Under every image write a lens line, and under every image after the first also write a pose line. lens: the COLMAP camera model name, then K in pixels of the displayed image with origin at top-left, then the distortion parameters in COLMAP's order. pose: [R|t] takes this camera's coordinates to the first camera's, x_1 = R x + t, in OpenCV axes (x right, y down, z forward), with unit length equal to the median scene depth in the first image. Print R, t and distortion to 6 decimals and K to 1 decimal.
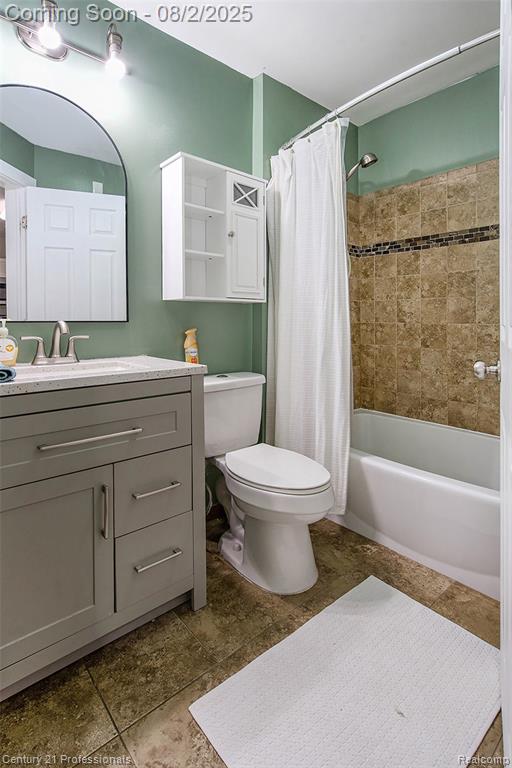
lens RADIAL K [[634.1, 0, 256.0], [0, 634.1, 384.0], [0, 0, 1]] dist [-0.003047, 0.000674]
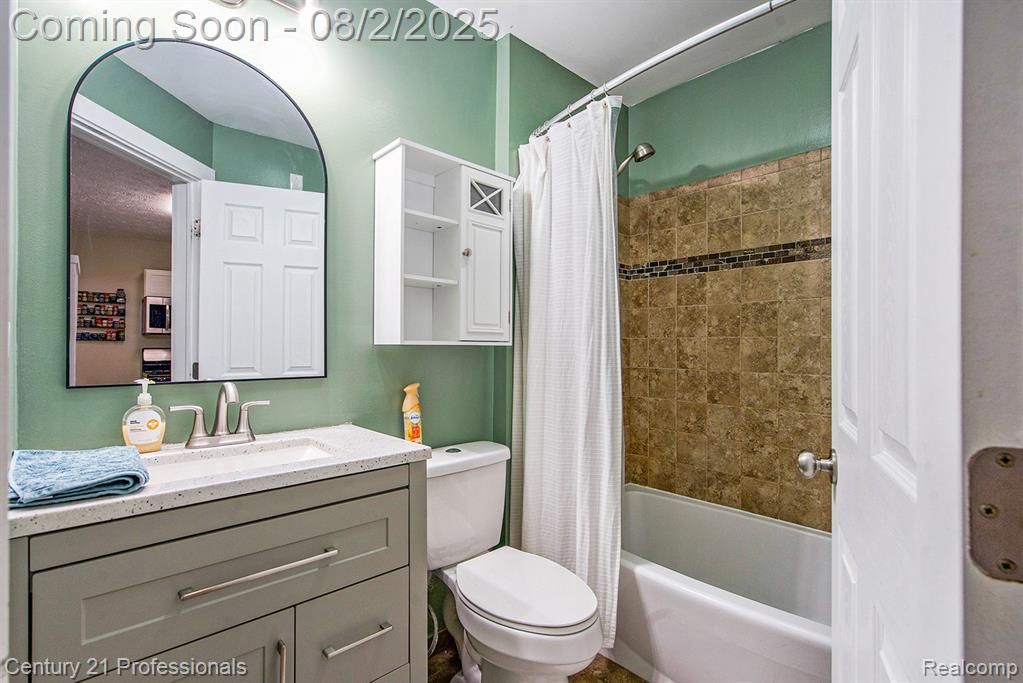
lens RADIAL K [[474.2, 0, 499.1], [0, 474.2, 341.6], [0, 0, 1]] dist [-0.002513, 0.000443]
pose [[0.999720, 0.011217, 0.020836, -0.011190], [-0.013122, 0.995518, 0.093654, -0.186665], [-0.019693, -0.093902, 0.995387, 0.431095]]
